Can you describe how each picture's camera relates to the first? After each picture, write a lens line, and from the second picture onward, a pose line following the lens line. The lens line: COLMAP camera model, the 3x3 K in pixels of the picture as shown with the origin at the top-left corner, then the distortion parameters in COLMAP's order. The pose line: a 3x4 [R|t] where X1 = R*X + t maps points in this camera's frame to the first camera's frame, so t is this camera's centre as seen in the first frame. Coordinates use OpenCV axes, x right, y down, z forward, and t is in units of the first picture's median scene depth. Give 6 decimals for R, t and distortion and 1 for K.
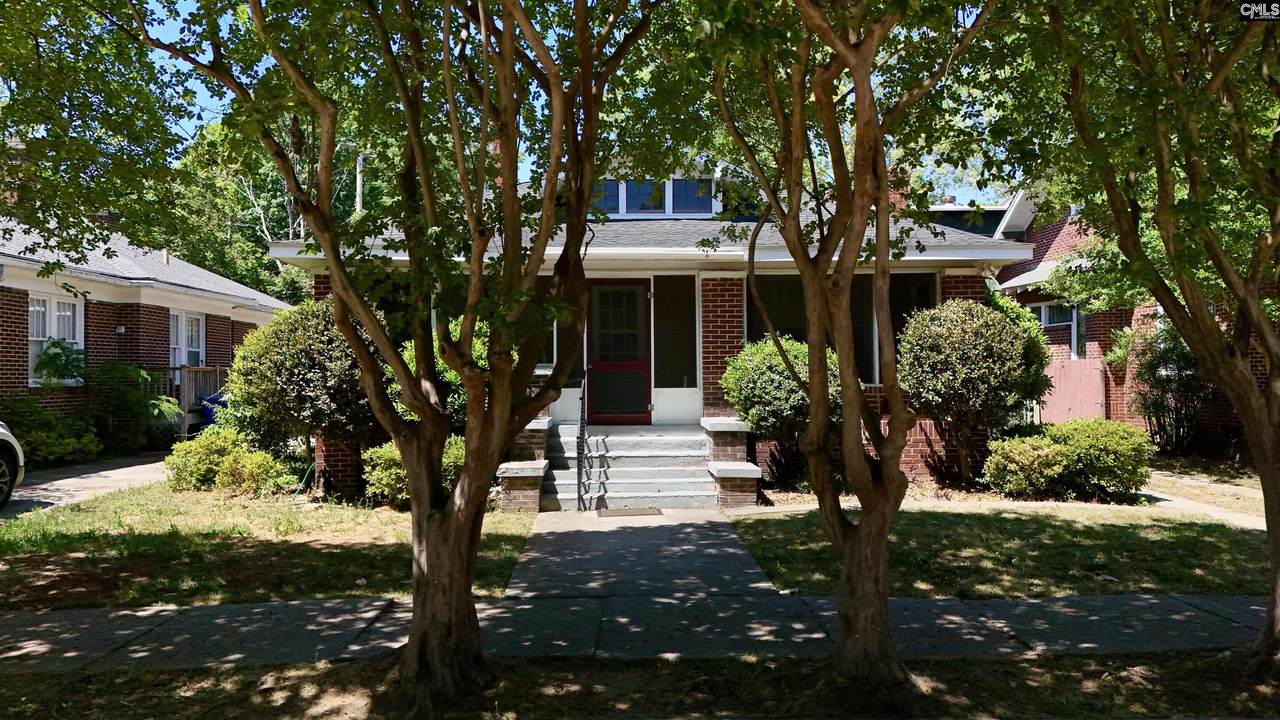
lens RADIAL K [[1020.1, 0, 640.0], [0, 1020.1, 360.0], [0, 0, 1]] dist [0.124345, -0.194567]
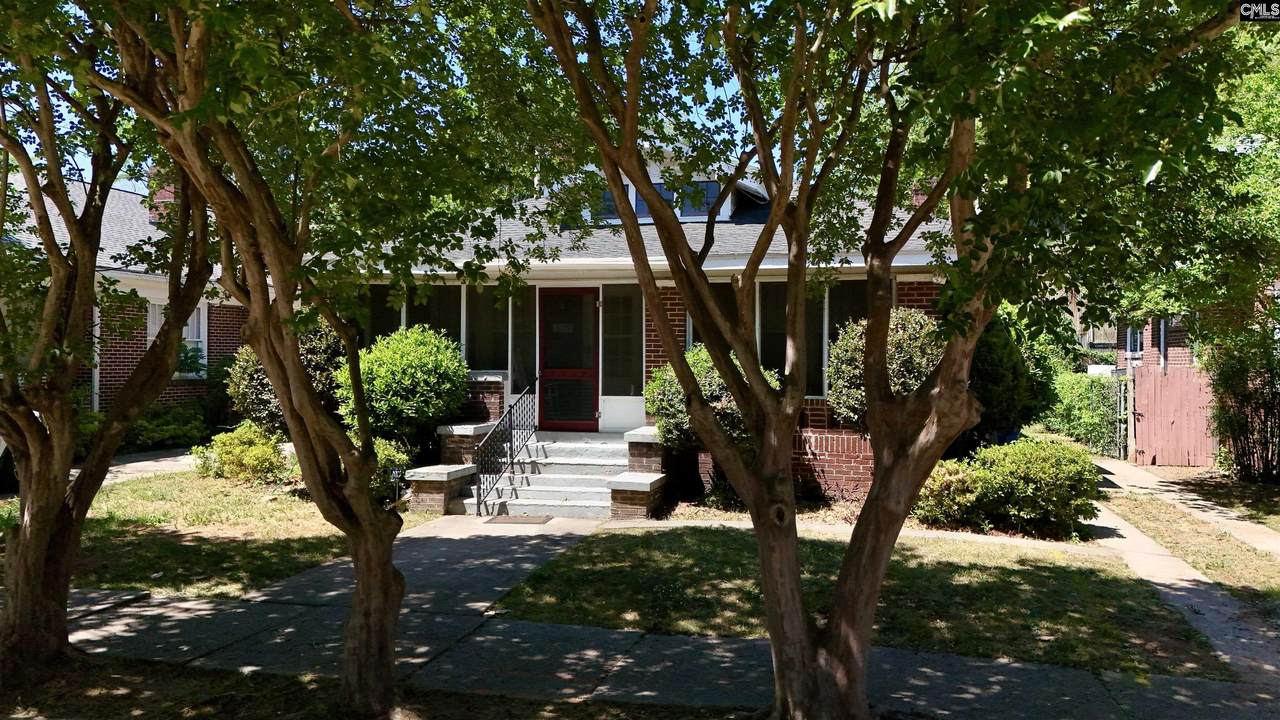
lens RADIAL K [[1020.1, 0, 640.0], [0, 1020.1, 360.0], [0, 0, 1]] dist [0.124345, -0.194567]
pose [[0.961986, 0.011637, -0.272849, 0.353743], [-0.007484, 0.999840, 0.016257, -0.026780], [0.272995, -0.013597, 0.961919, 0.041589]]
